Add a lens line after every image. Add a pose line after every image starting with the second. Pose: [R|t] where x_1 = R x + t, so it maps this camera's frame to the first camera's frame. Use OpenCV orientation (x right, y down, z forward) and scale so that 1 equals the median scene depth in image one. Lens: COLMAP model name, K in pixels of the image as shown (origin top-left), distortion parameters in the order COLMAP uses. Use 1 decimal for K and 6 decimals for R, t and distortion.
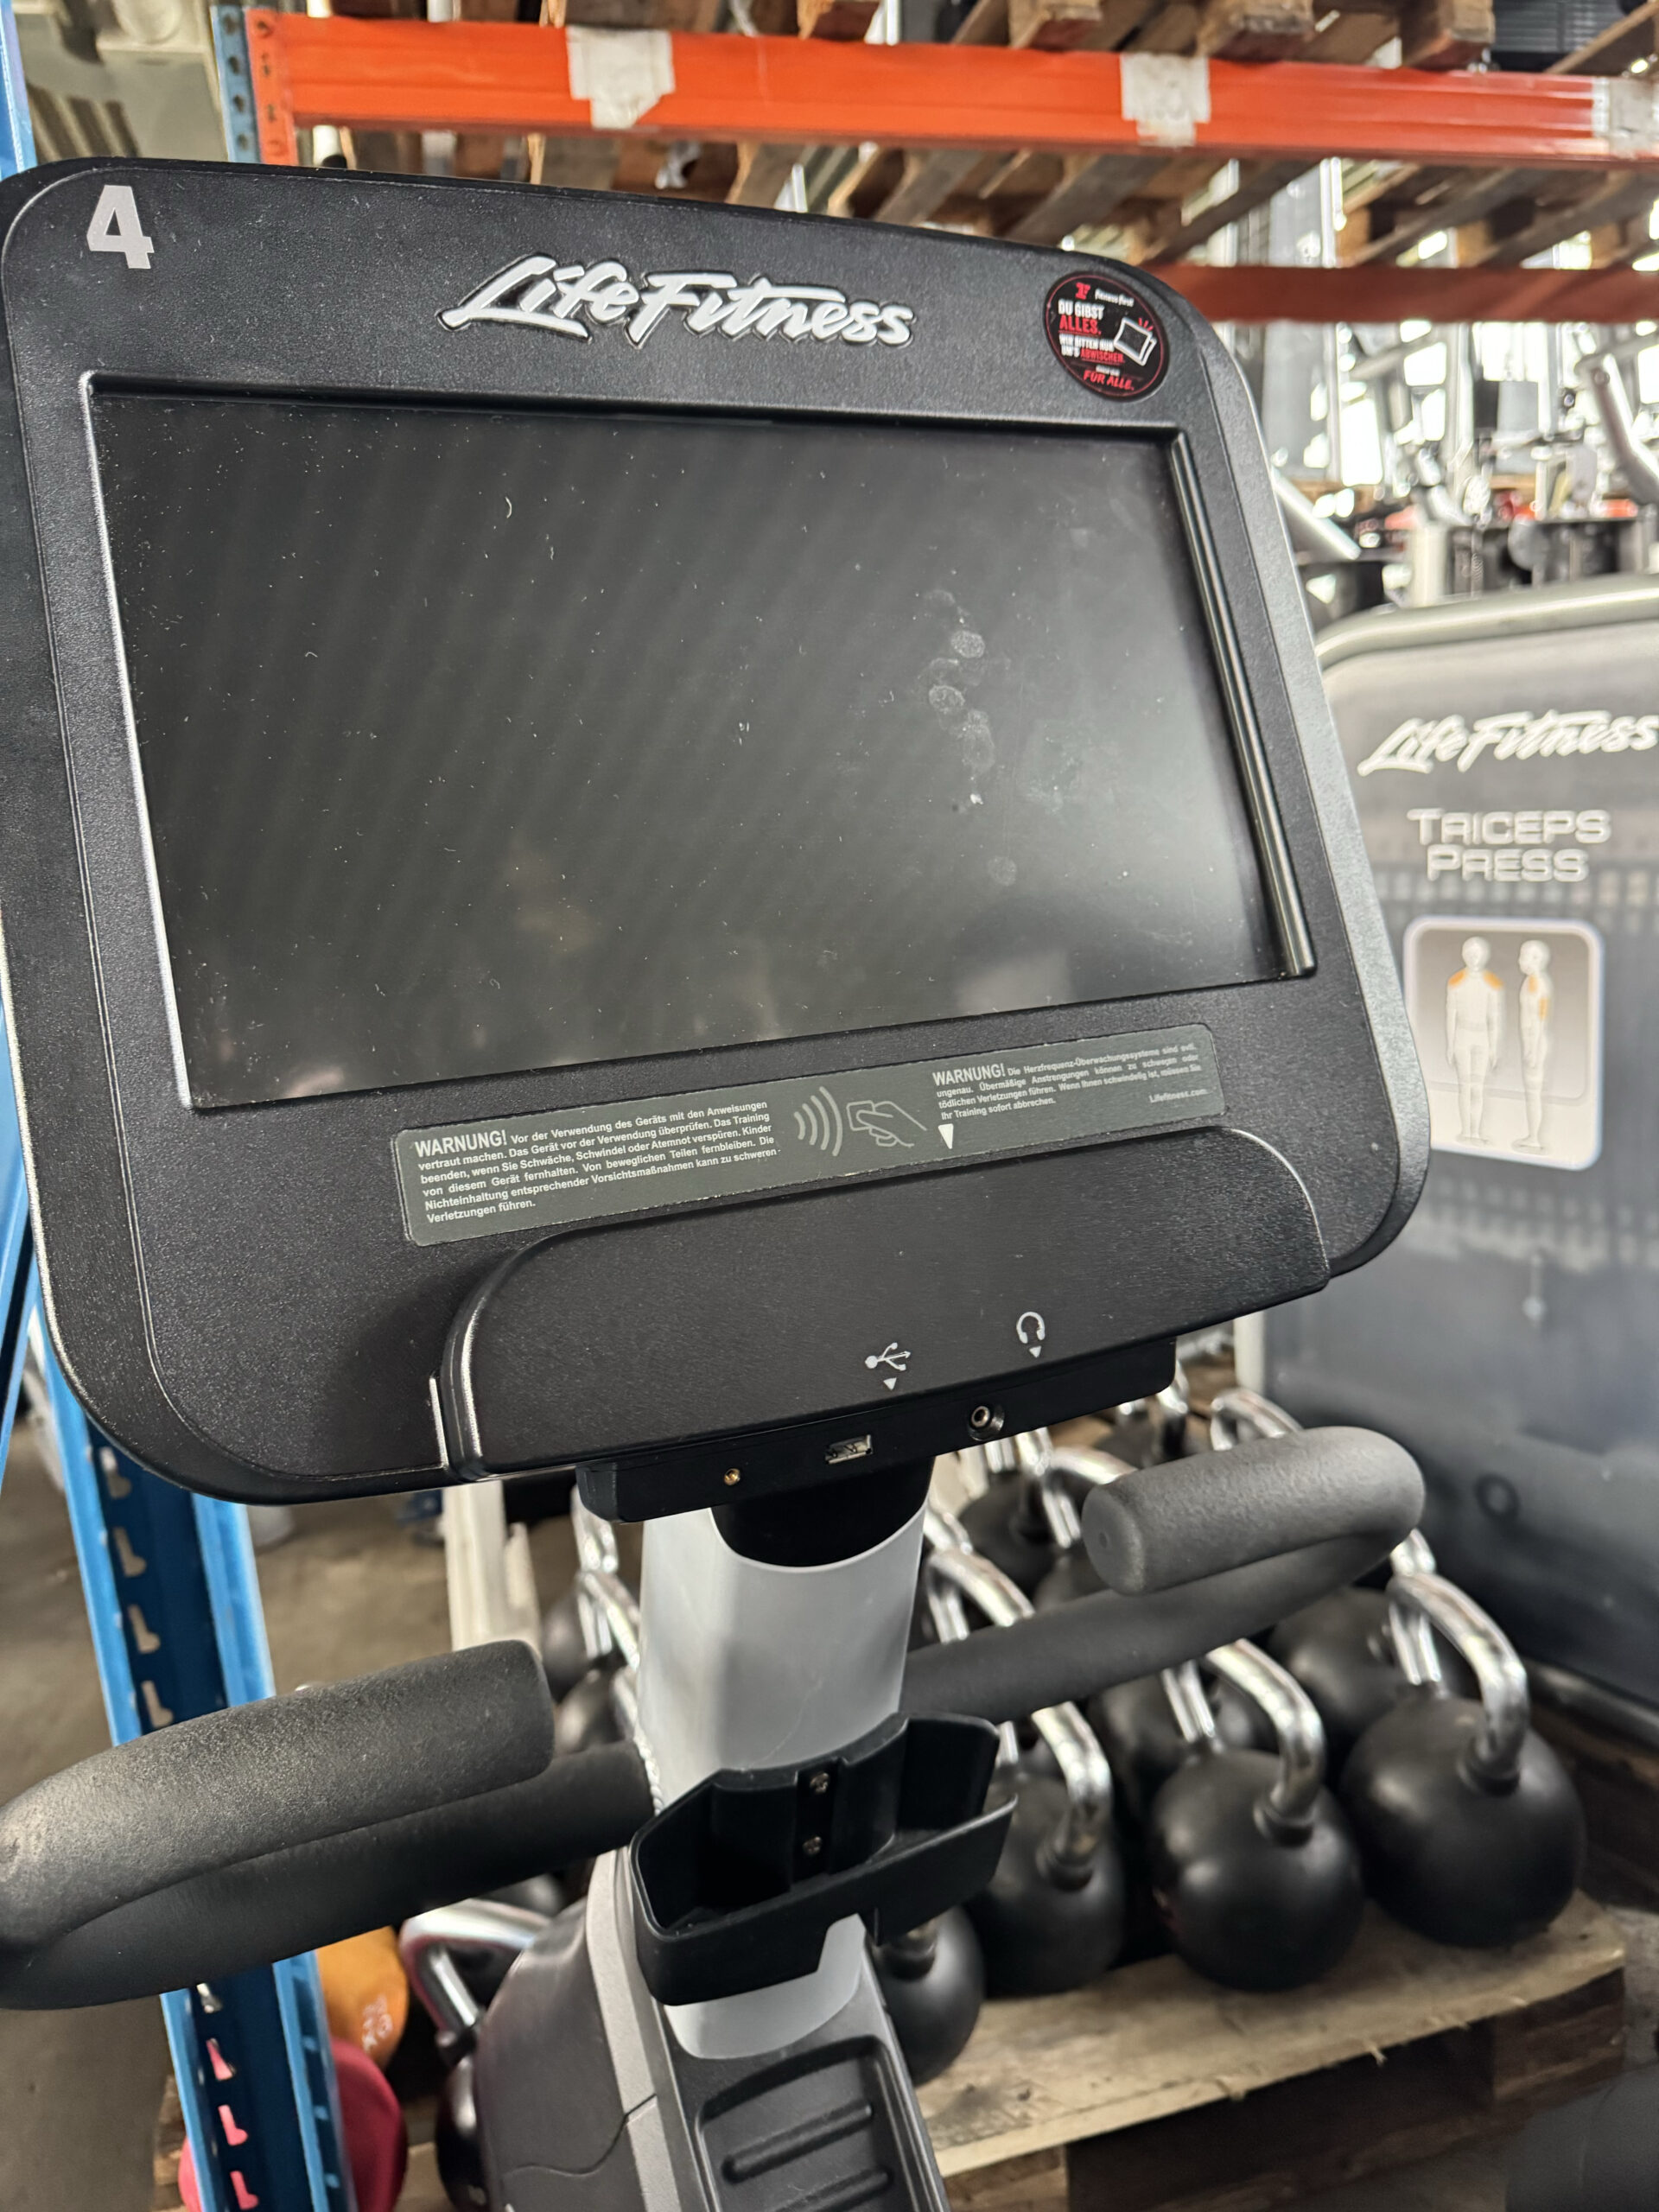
lens RADIAL K [[1565.5, 0, 811.7], [0, 1565.5, 1106.1], [0, 0, 1]] dist [-0.019195, 0.007399]
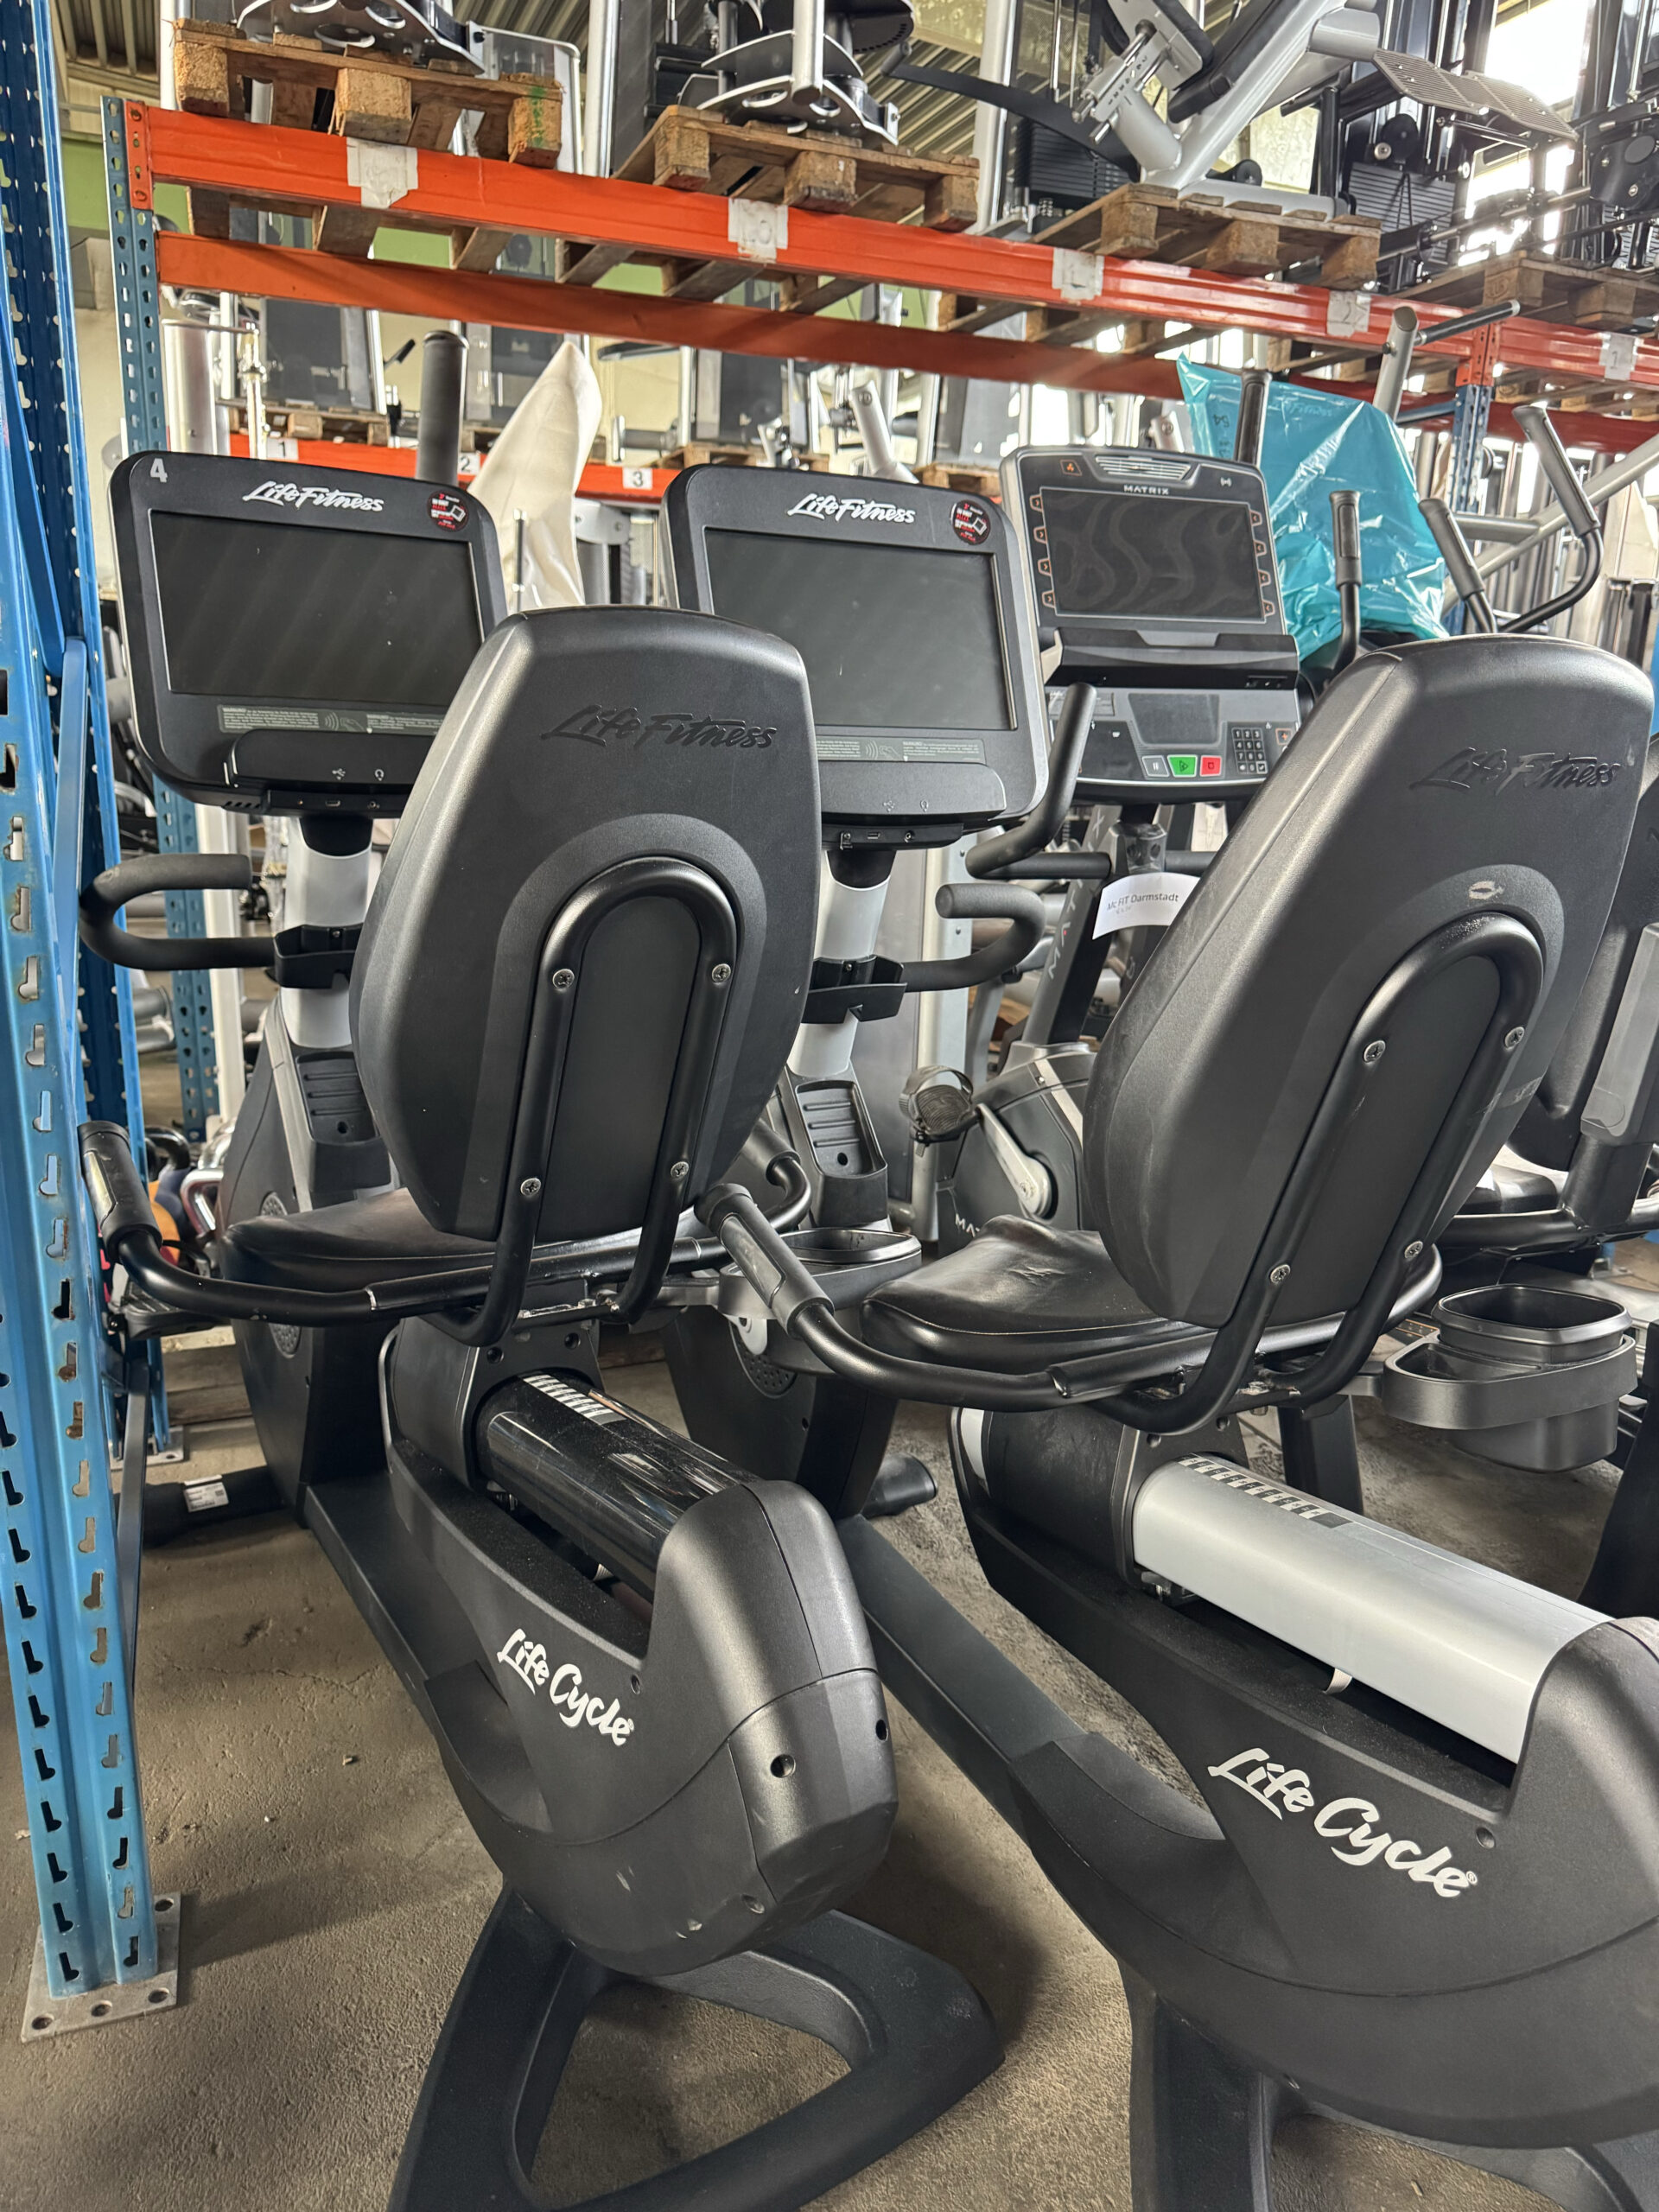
lens RADIAL K [[1569.7, 0, 813.6], [0, 1569.7, 1107.3], [0, 0, 1]] dist [0.001980, -0.000986]
pose [[0.988294, 0.066180, 0.137457, 0.211785], [-0.072459, 0.996521, 0.041183, 0.213180], [-0.134254, -0.050660, 0.989651, -0.910131]]
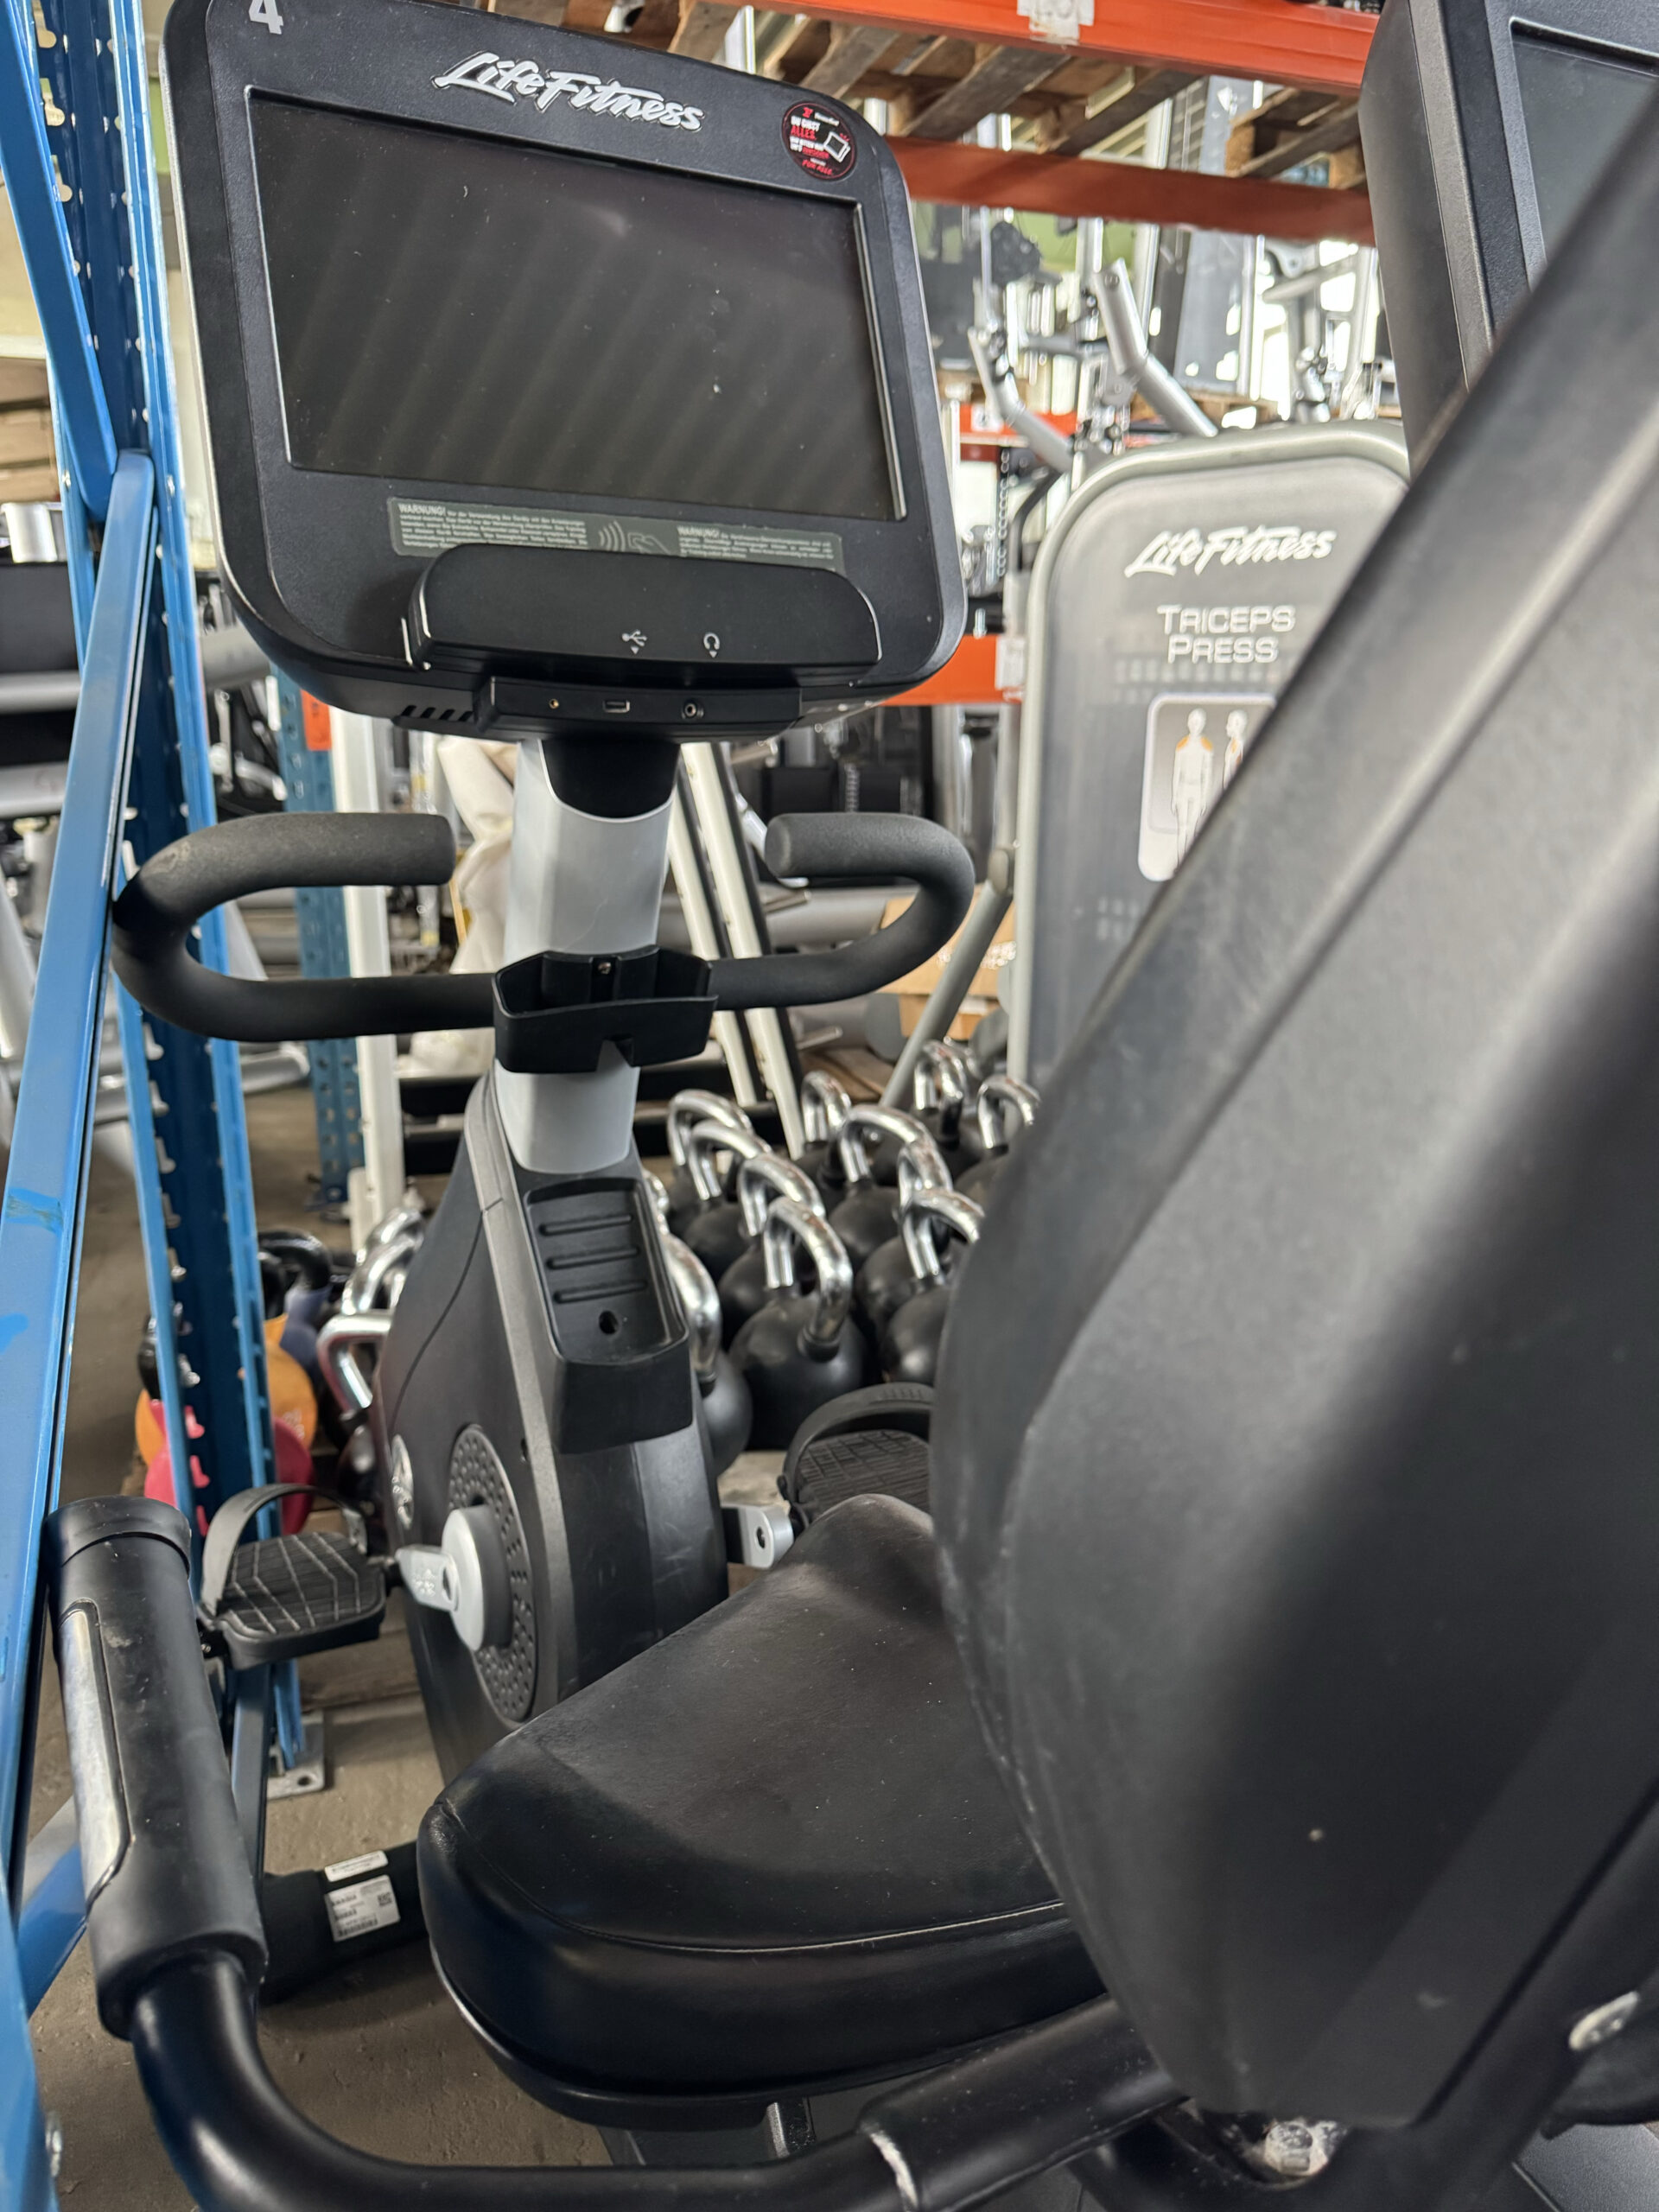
lens RADIAL K [[1557.2, 0, 829.5], [0, 1557.2, 1106.0], [0, 0, 1]] dist [0.010178, -0.015588]
pose [[0.995269, 0.063493, 0.073534, 0.050805], [-0.067724, 0.996100, 0.056548, 0.170124], [-0.069657, -0.061260, 0.995688, -0.283556]]
